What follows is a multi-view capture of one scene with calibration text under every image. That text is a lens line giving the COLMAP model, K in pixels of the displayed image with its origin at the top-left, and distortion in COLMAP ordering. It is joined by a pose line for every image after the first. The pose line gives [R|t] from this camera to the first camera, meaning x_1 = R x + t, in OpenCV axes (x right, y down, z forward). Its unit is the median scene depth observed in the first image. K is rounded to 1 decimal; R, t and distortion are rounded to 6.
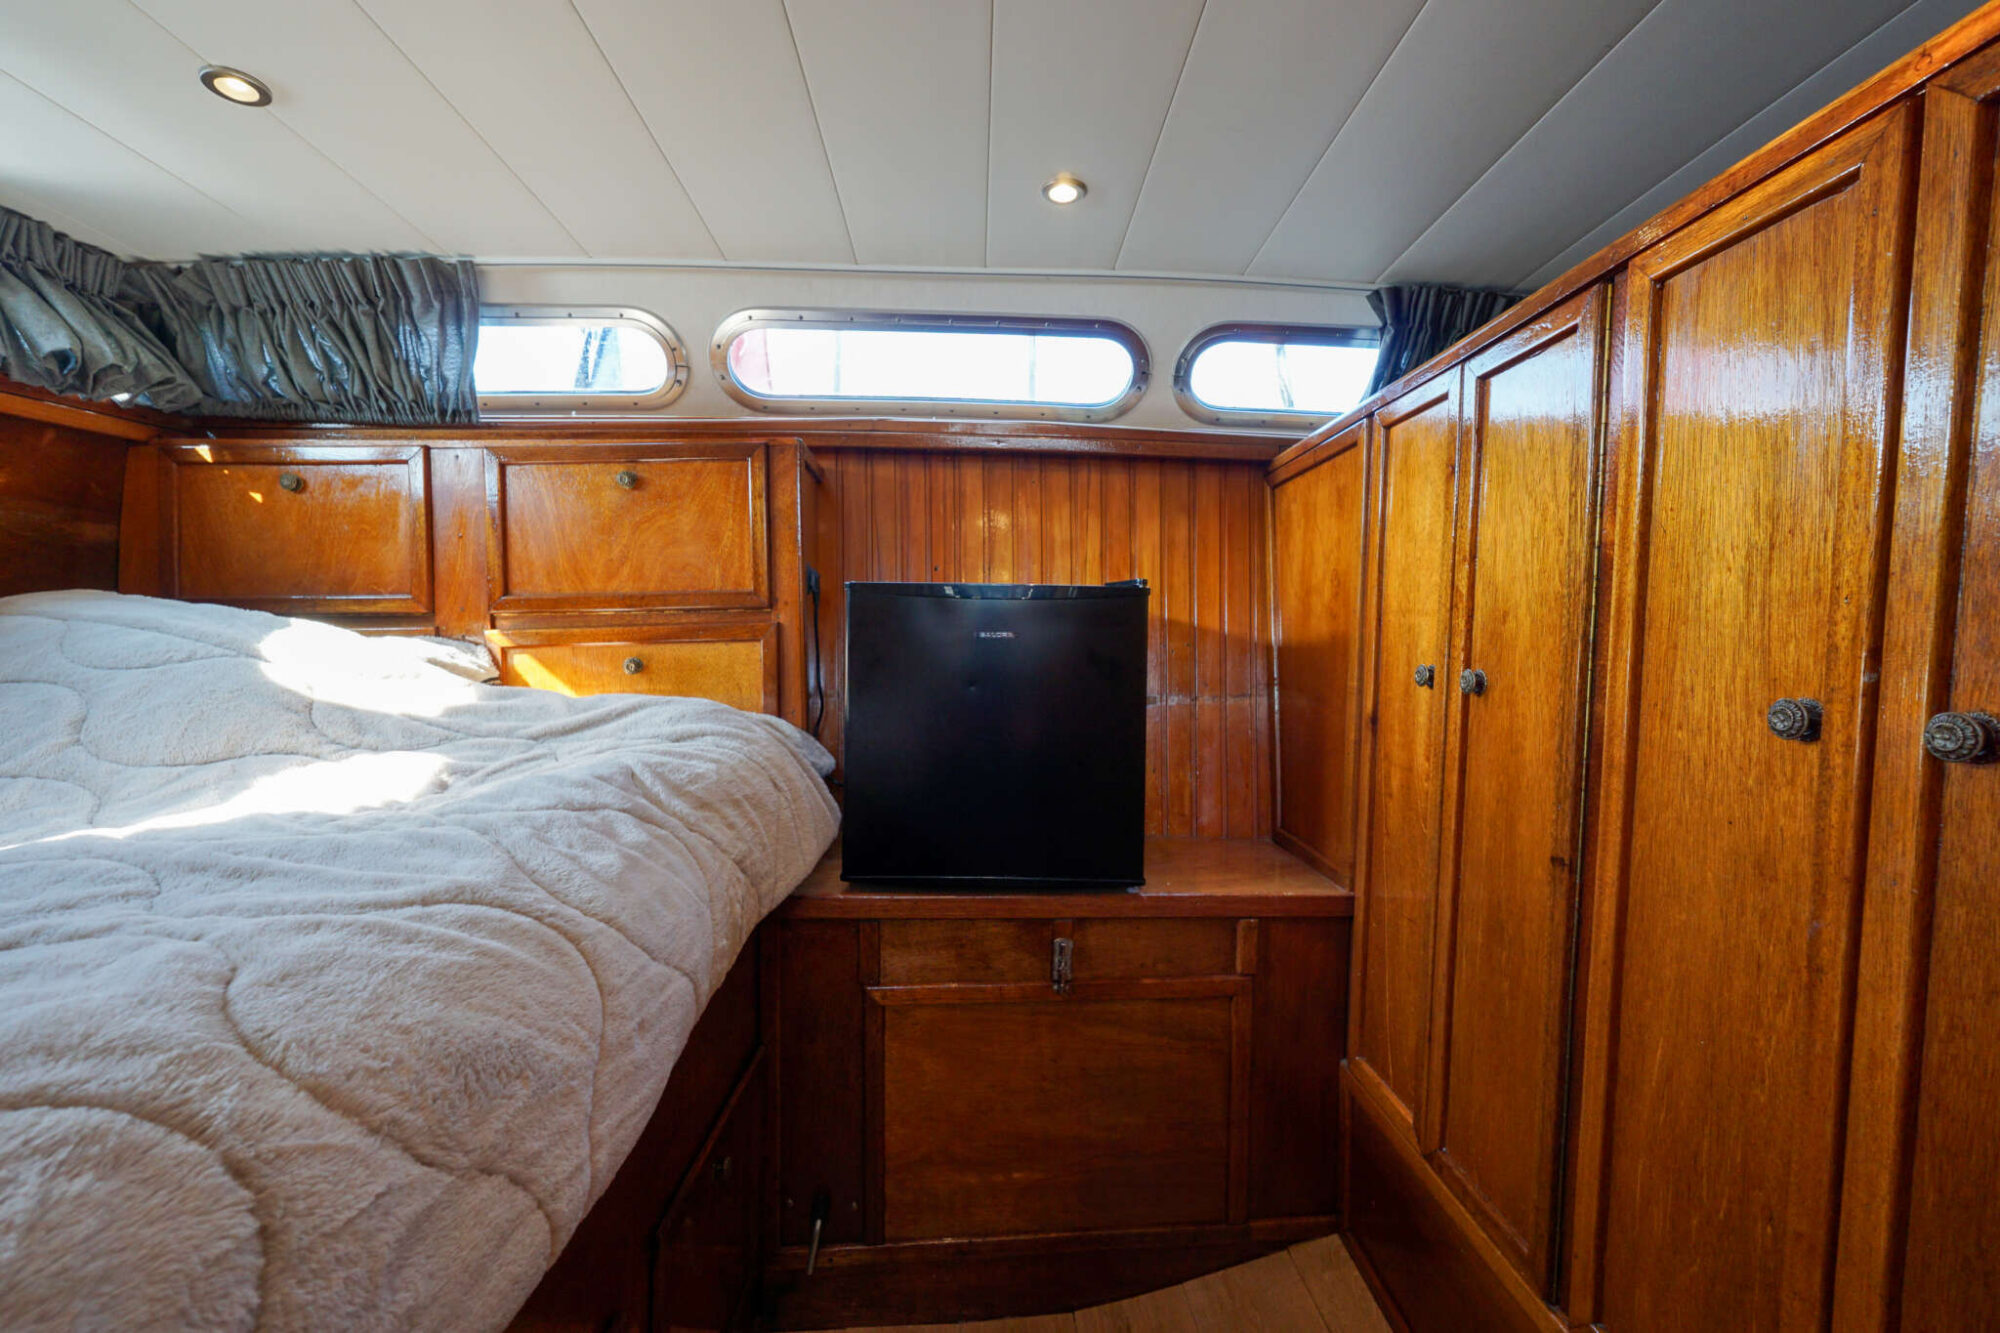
lens RADIAL K [[842.7, 0, 1003.1], [0, 842.7, 655.7], [0, 0, 1]] dist [-0.015930, 0.006416]
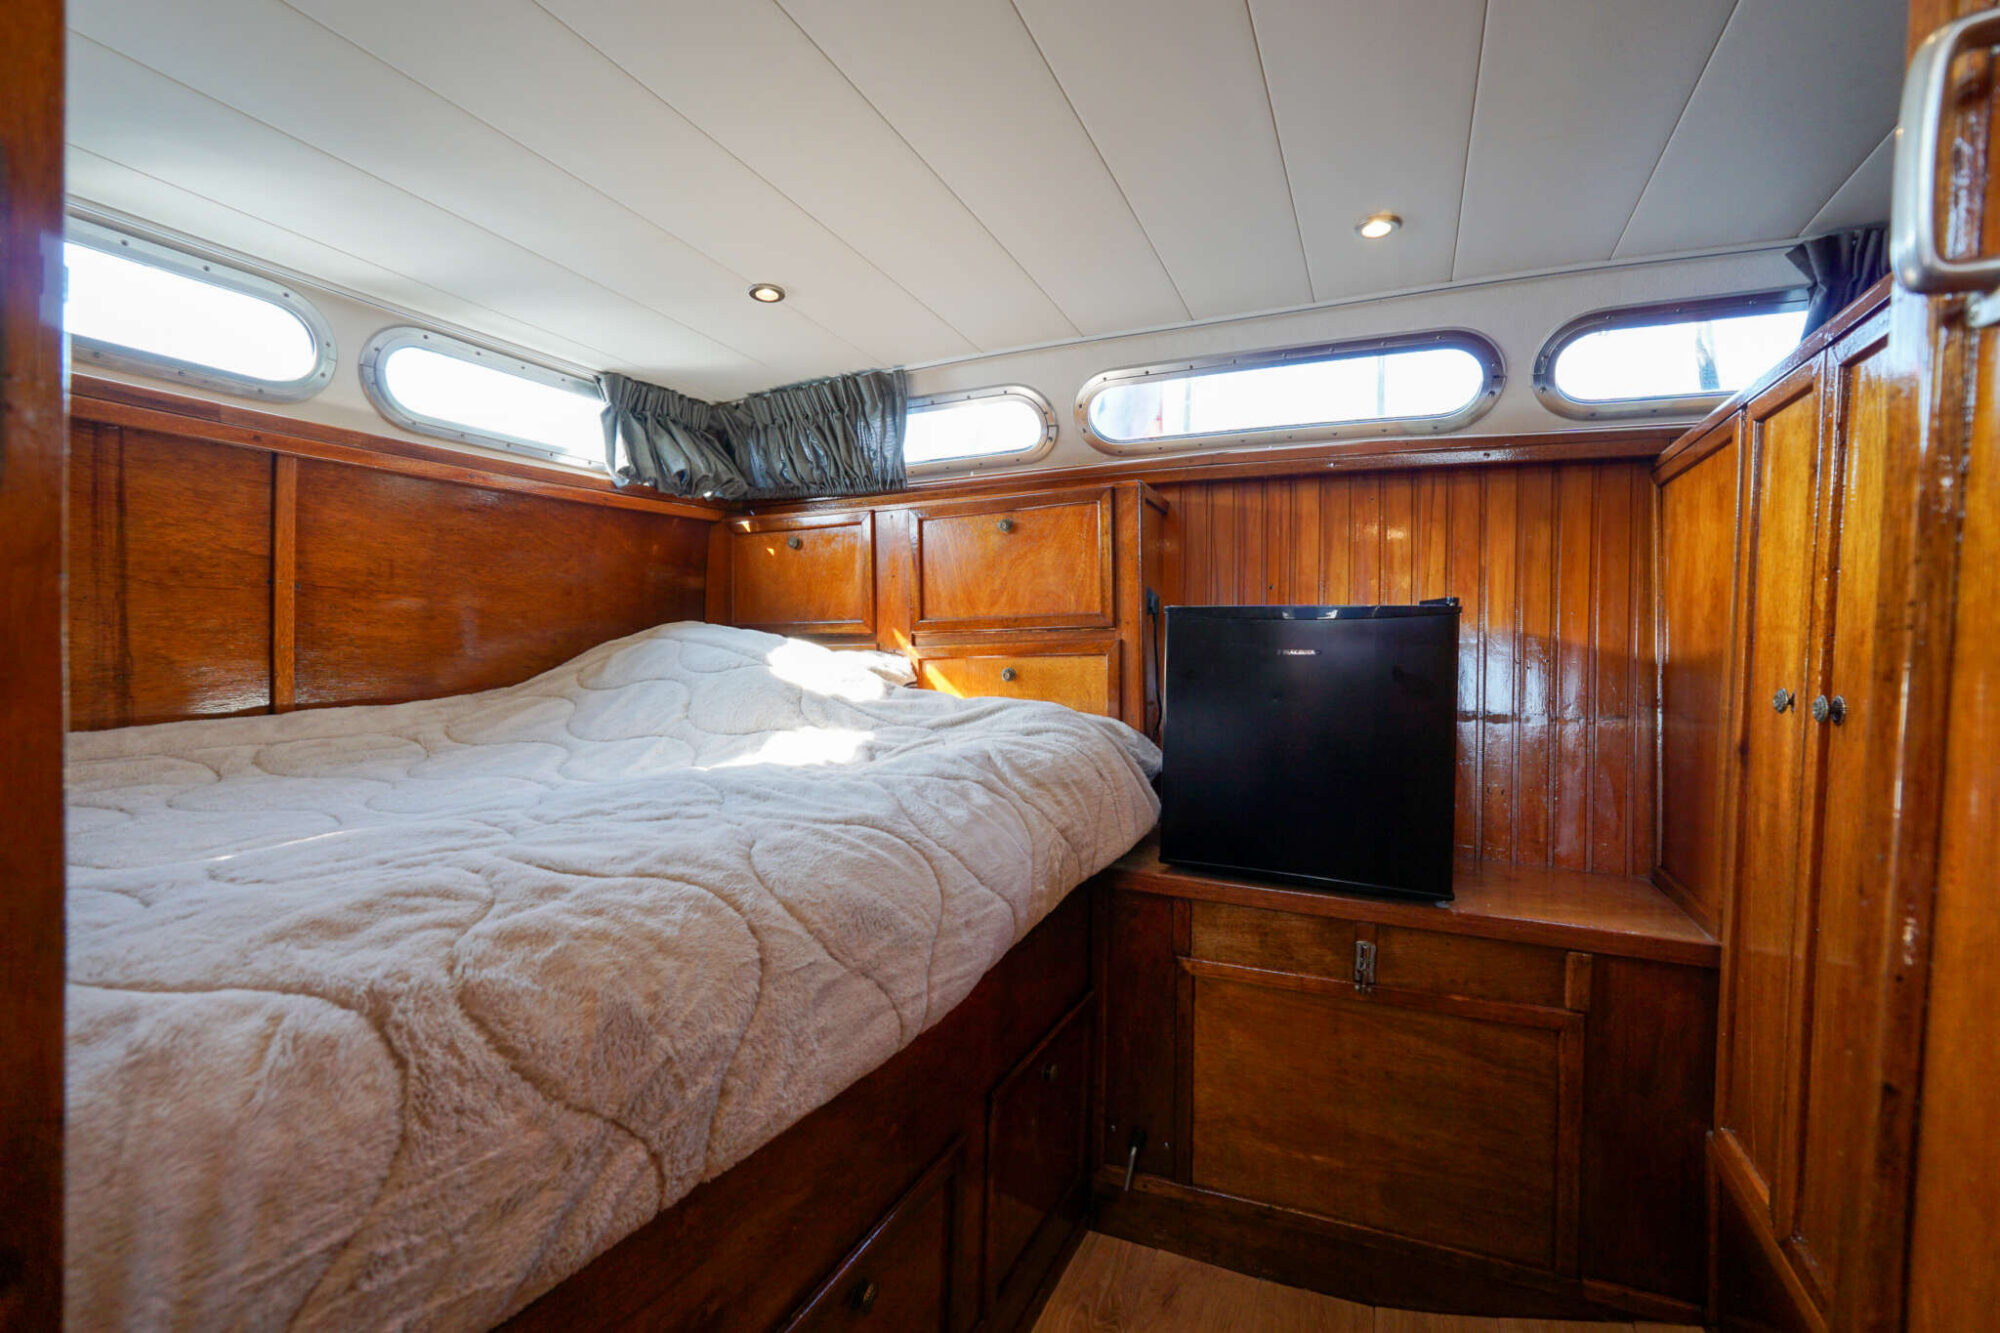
lens RADIAL K [[842.7, 0, 1005.0], [0, 842.7, 649.1], [0, 0, 1]] dist [-0.015930, 0.006416]
pose [[0.893189, 0.002144, -0.449677, 0.136447], [-0.009868, 0.999841, -0.014833, -0.008240], [0.449573, 0.017686, 0.893068, -0.139362]]
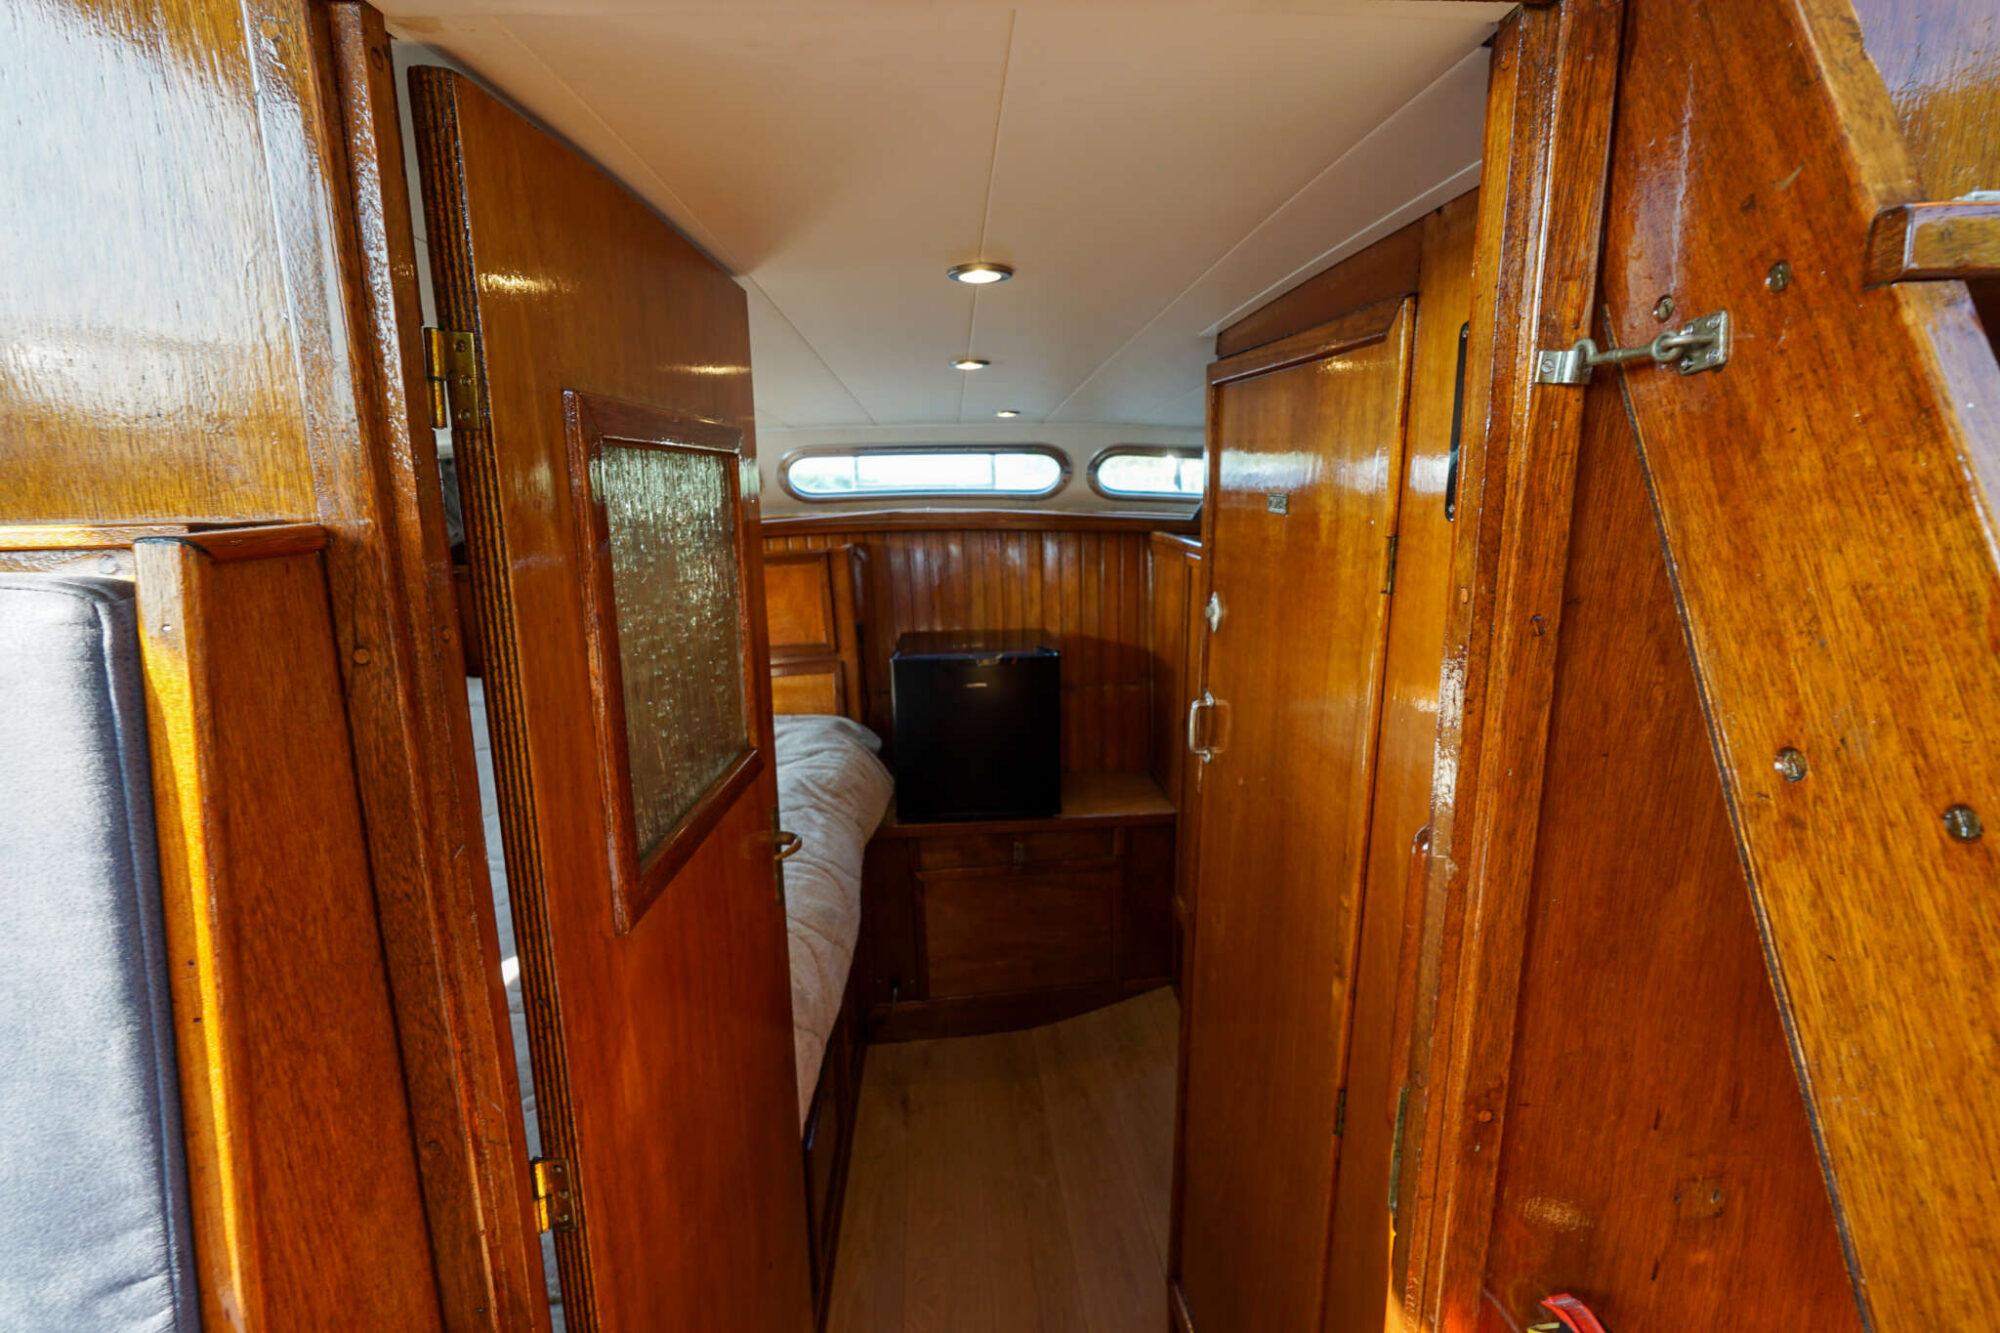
lens RADIAL K [[842.7, 0, 1004.4], [0, 842.7, 658.3], [0, 0, 1]] dist [-0.015930, 0.006416]
pose [[0.999015, -0.037064, 0.024414, 0.009563], [0.032594, 0.986049, 0.163234, -0.357679], [-0.030123, -0.162277, 0.986285, -0.739992]]
